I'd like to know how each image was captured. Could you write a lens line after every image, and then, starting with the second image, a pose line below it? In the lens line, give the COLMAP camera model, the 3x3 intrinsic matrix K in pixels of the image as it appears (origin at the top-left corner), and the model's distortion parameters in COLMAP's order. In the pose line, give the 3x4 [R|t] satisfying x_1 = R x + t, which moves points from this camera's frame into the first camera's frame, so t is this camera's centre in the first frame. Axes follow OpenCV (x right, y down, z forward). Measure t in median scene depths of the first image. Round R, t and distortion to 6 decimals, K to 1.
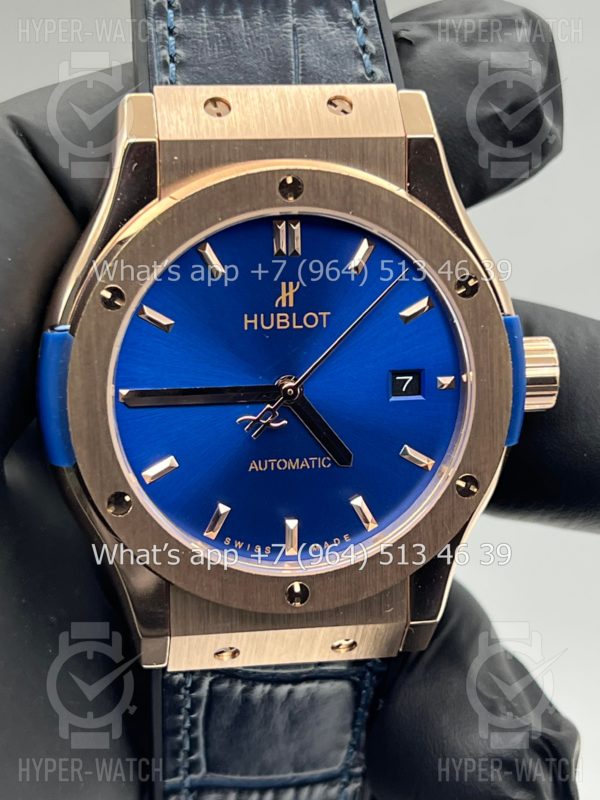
lens RADIAL K [[1916.8, 0, 300.0], [0, 1916.8, 400.0], [0, 0, 1]] dist [0.191249, -0.518729]
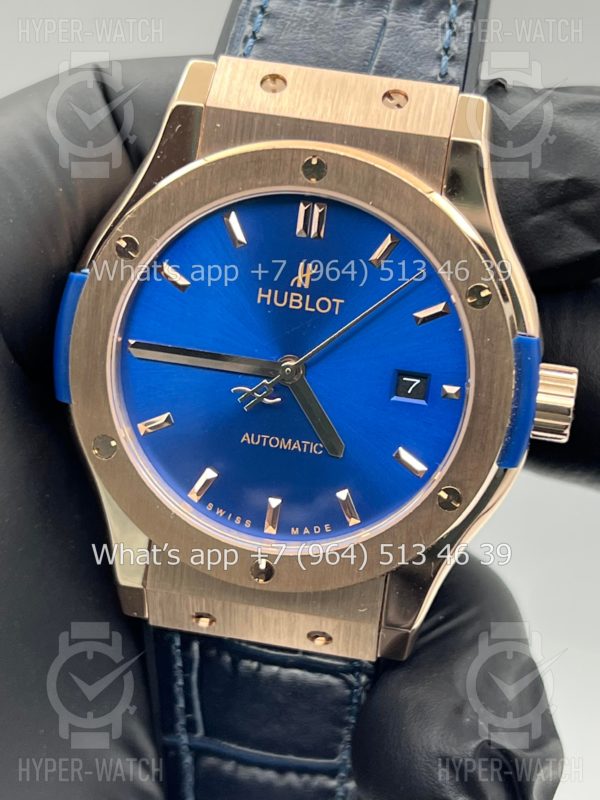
lens RADIAL K [[1916.8, 0, 300.0], [0, 1916.8, 400.0], [0, 0, 1]] dist [0.191249, -0.518729]
pose [[0.945218, 0.177792, -0.273777, 0.276173], [-0.185960, 0.982549, -0.003956, 0.013427], [0.268296, 0.054651, 0.961785, 0.034536]]
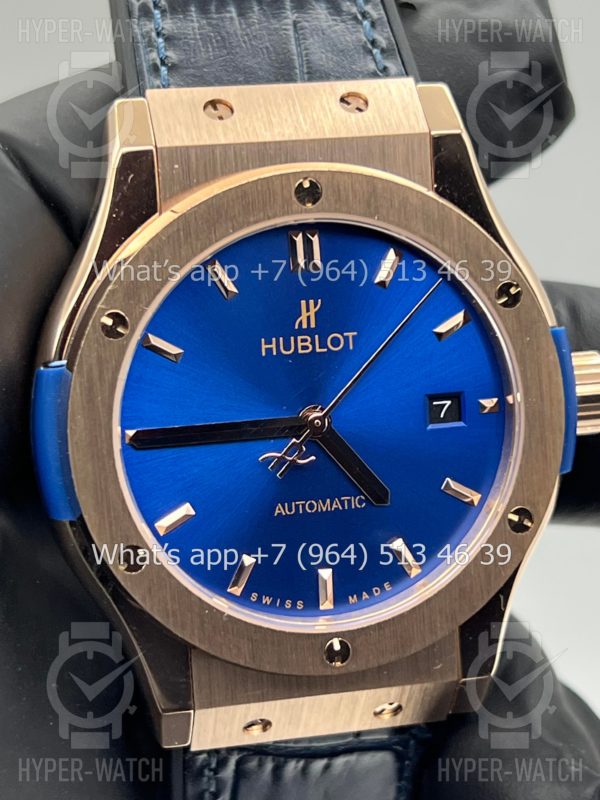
lens RADIAL K [[1916.8, 0, 300.0], [0, 1916.8, 400.0], [0, 0, 1]] dist [0.191249, -0.518729]
pose [[0.997848, -0.052238, 0.039619, -0.047285], [0.054179, 0.997298, -0.049605, 0.028358], [-0.036920, 0.051645, 0.997983, 0.113648]]
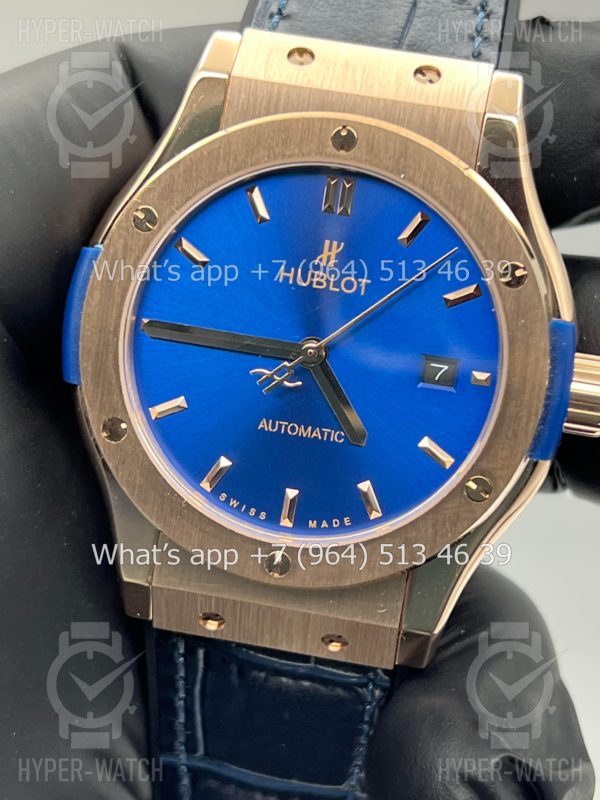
lens RADIAL K [[1916.8, 0, 300.0], [0, 1916.8, 400.0], [0, 0, 1]] dist [0.191249, -0.518729]
pose [[0.947111, 0.180512, -0.265321, 0.245661], [-0.207746, 0.975052, -0.078204, 0.093802], [0.244585, 0.129187, 0.960983, 0.081466]]
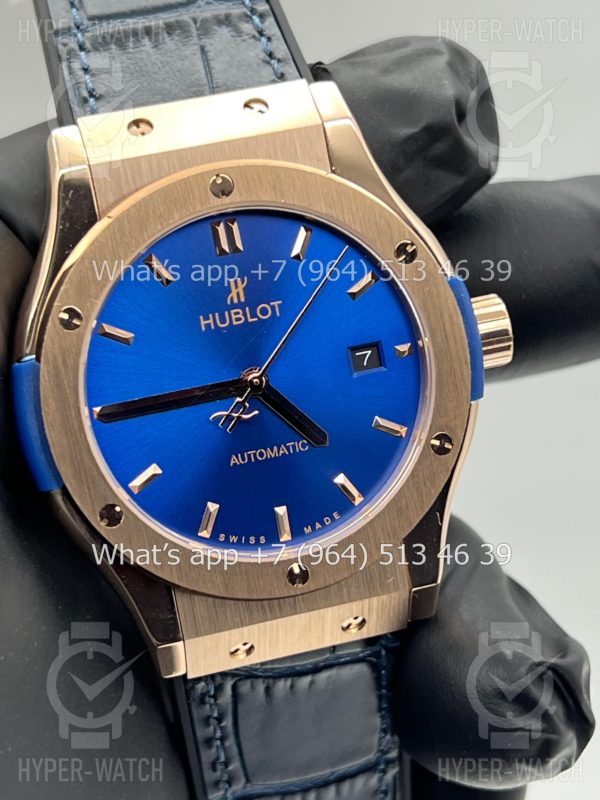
lens RADIAL K [[1916.8, 0, 300.0], [0, 1916.8, 400.0], [0, 0, 1]] dist [0.191249, -0.518729]
pose [[0.984427, -0.175764, 0.003253, 0.012958], [0.175513, 0.981637, -0.074729, 0.085963], [0.009941, 0.074136, 0.997199, -0.030857]]
